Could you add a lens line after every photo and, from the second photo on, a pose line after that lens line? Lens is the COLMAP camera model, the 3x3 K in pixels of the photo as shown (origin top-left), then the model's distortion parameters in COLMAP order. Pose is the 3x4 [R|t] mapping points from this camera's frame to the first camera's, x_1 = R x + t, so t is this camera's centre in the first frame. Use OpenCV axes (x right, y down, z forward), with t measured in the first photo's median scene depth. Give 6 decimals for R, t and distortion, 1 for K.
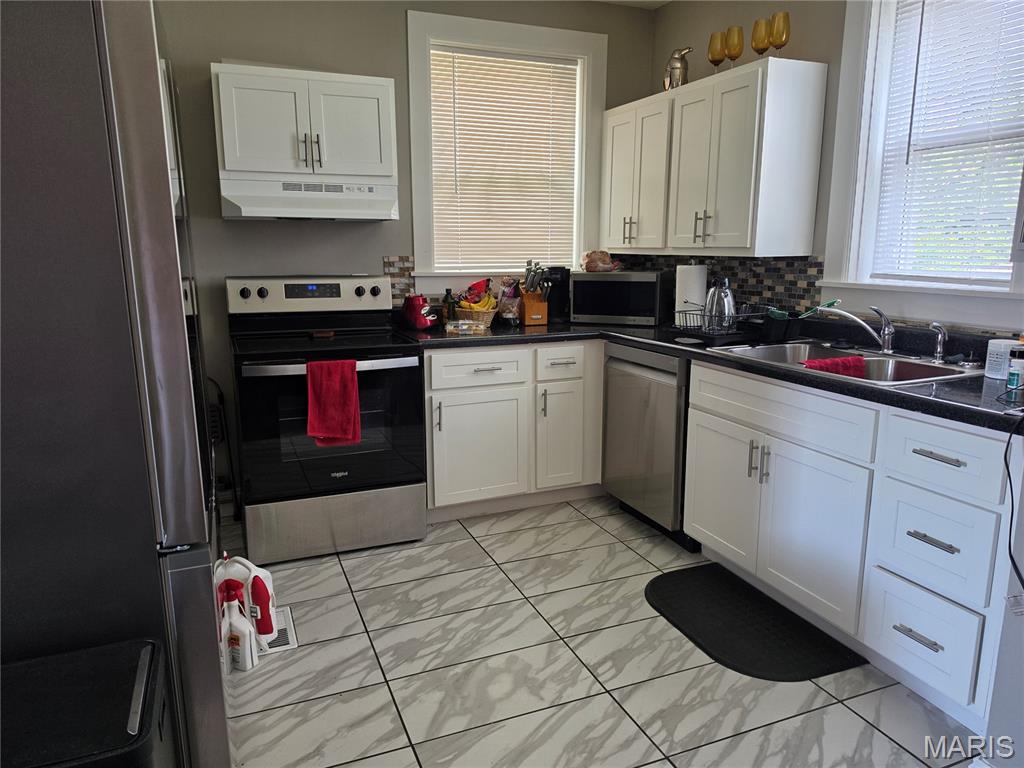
lens RADIAL K [[695.1, 0, 504.9], [0, 695.1, 389.4], [0, 0, 1]] dist [0.090837, -0.121657]
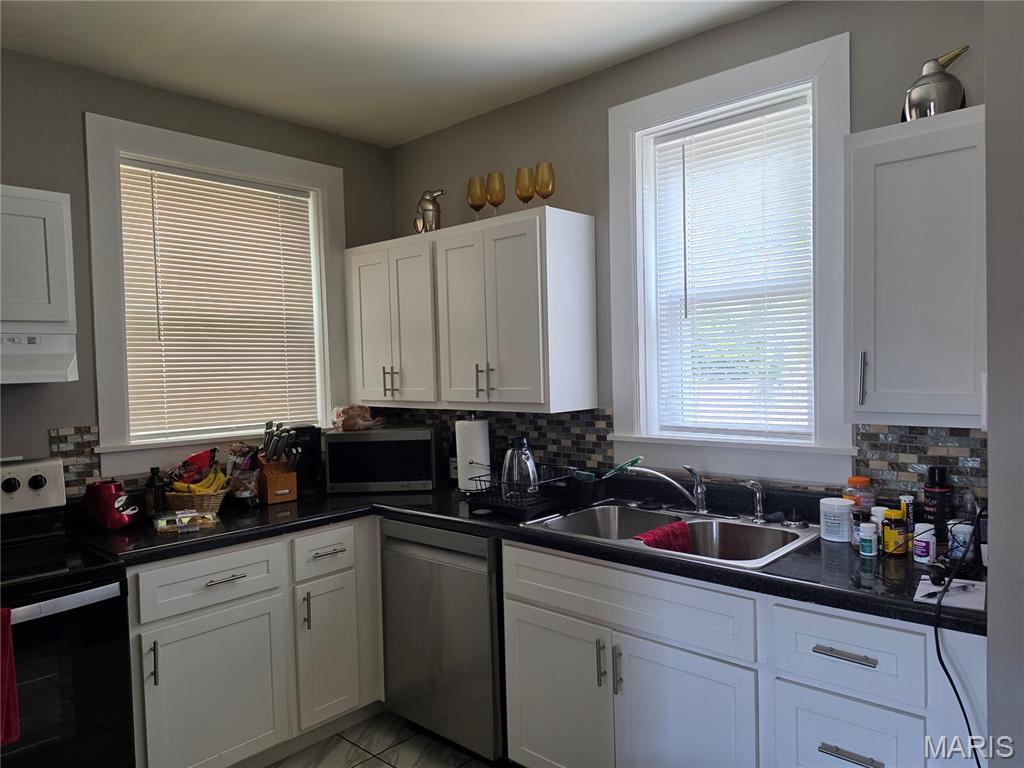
lens RADIAL K [[695.1, 0, 504.9], [0, 695.1, 389.4], [0, 0, 1]] dist [0.090837, -0.121657]
pose [[0.905304, -0.037462, 0.423109, -0.062860], [0.111286, 0.982227, -0.151147, -0.076910], [-0.409927, 0.183920, 0.893383, 0.188723]]
